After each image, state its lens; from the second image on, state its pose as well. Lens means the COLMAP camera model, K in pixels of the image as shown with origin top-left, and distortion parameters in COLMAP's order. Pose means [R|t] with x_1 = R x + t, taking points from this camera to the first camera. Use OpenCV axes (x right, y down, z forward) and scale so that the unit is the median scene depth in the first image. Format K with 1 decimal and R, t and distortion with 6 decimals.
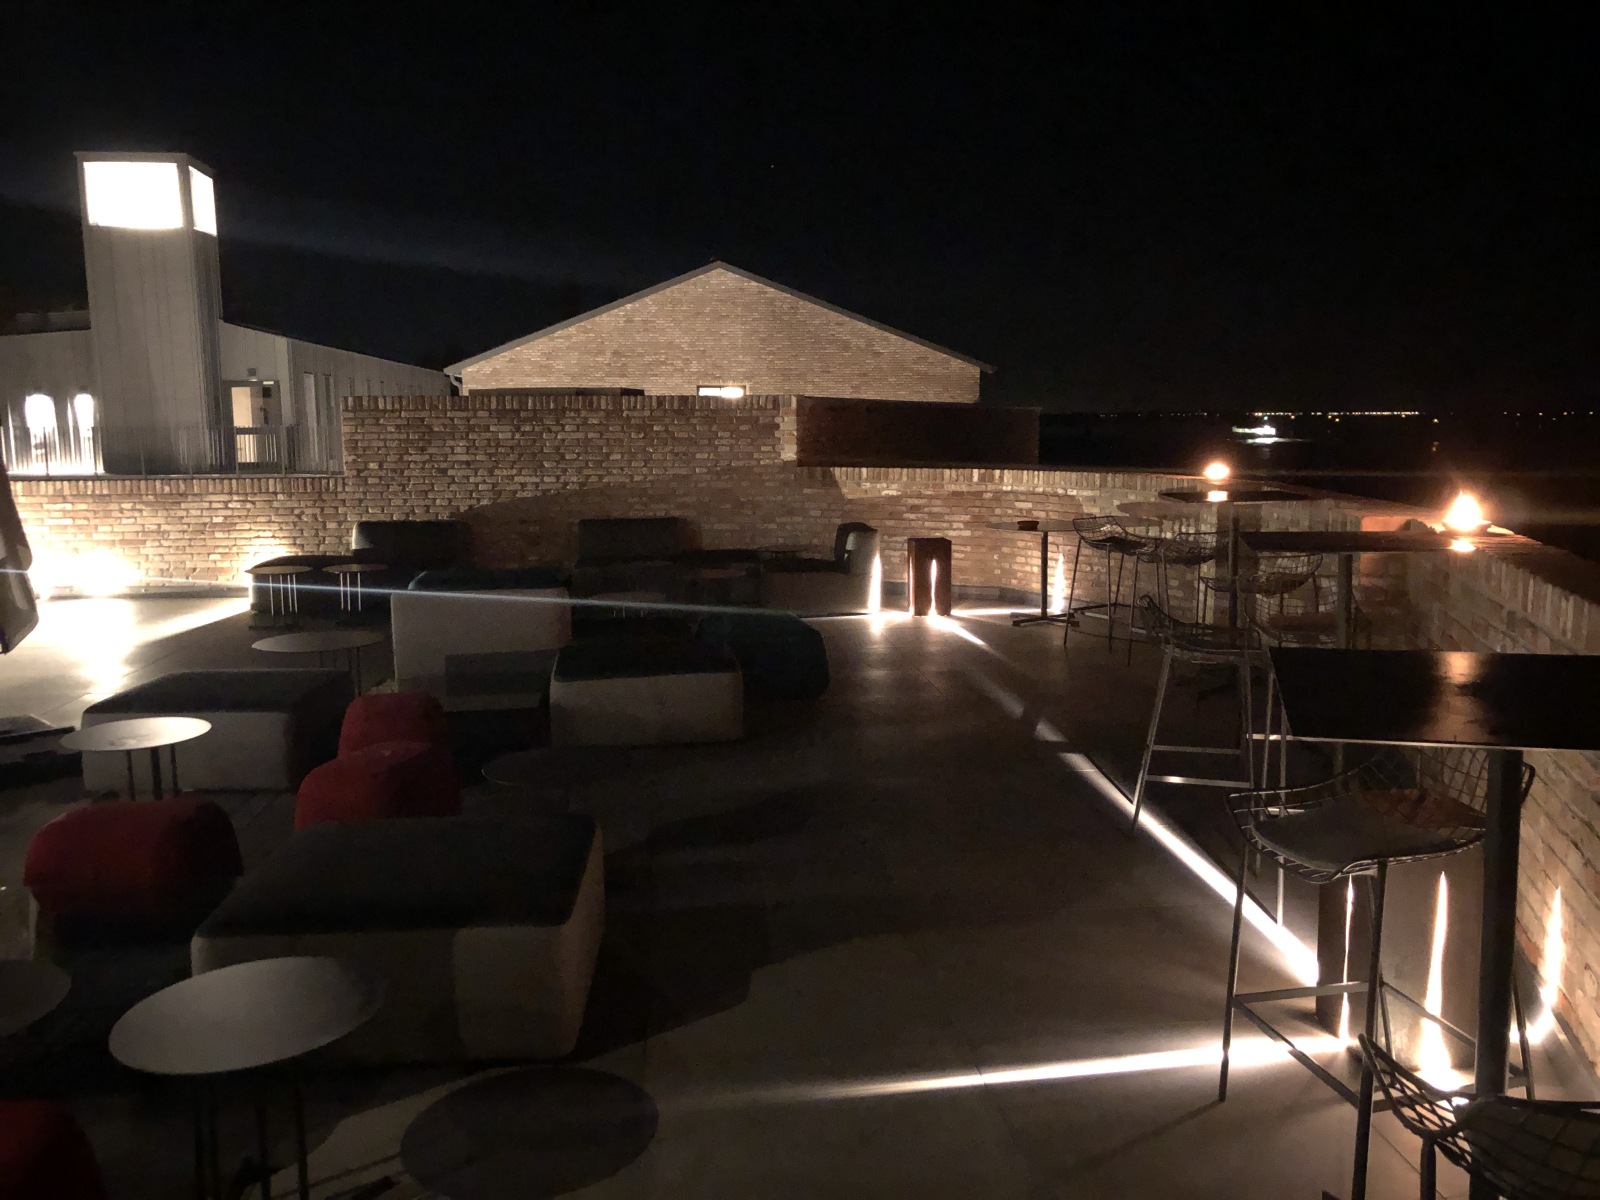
lens RADIAL K [[1298.1, 0, 793.6], [0, 1298.1, 601.3], [0, 0, 1]] dist [0.047164, -0.034175]
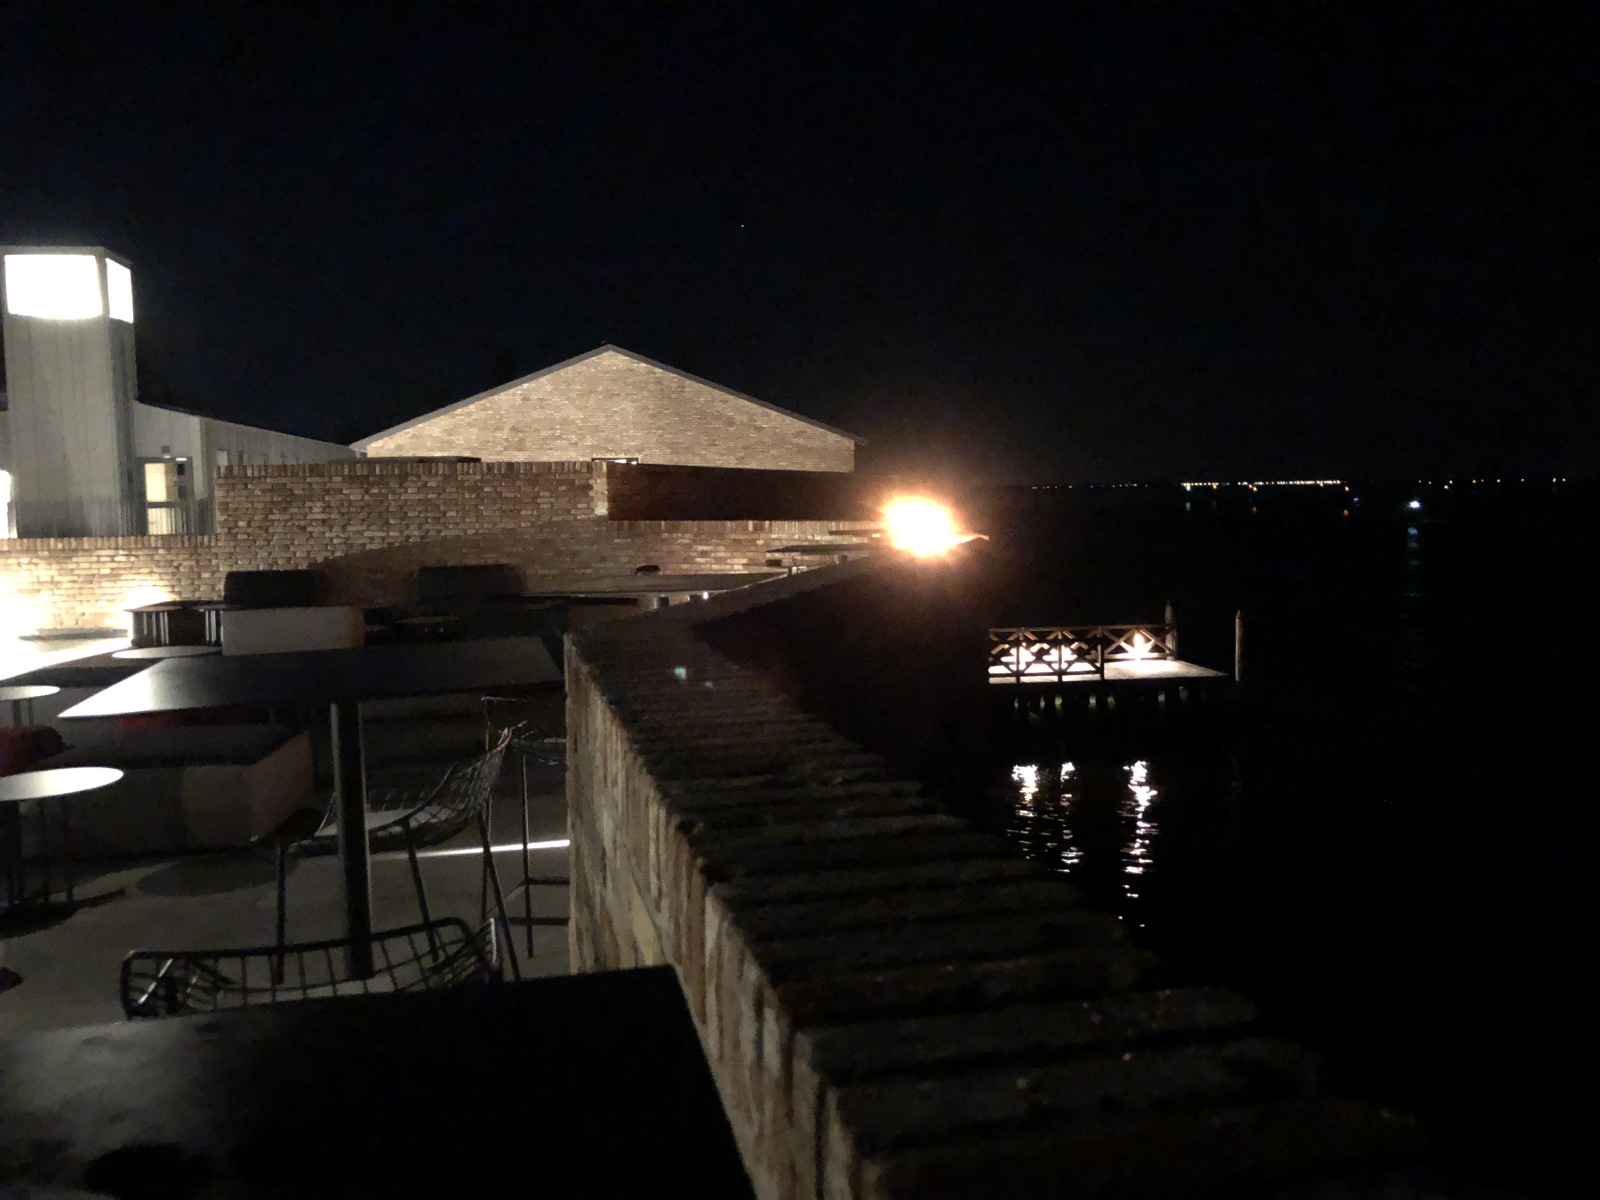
lens RADIAL K [[1298.1, 0, 808.5], [0, 1298.1, 599.8], [0, 0, 1]] dist [0.047164, -0.034175]
pose [[0.998552, -0.014032, 0.051941, 0.123909], [0.016995, 0.998227, -0.057051, 0.039880], [-0.051048, 0.057851, 0.997019, -0.194869]]
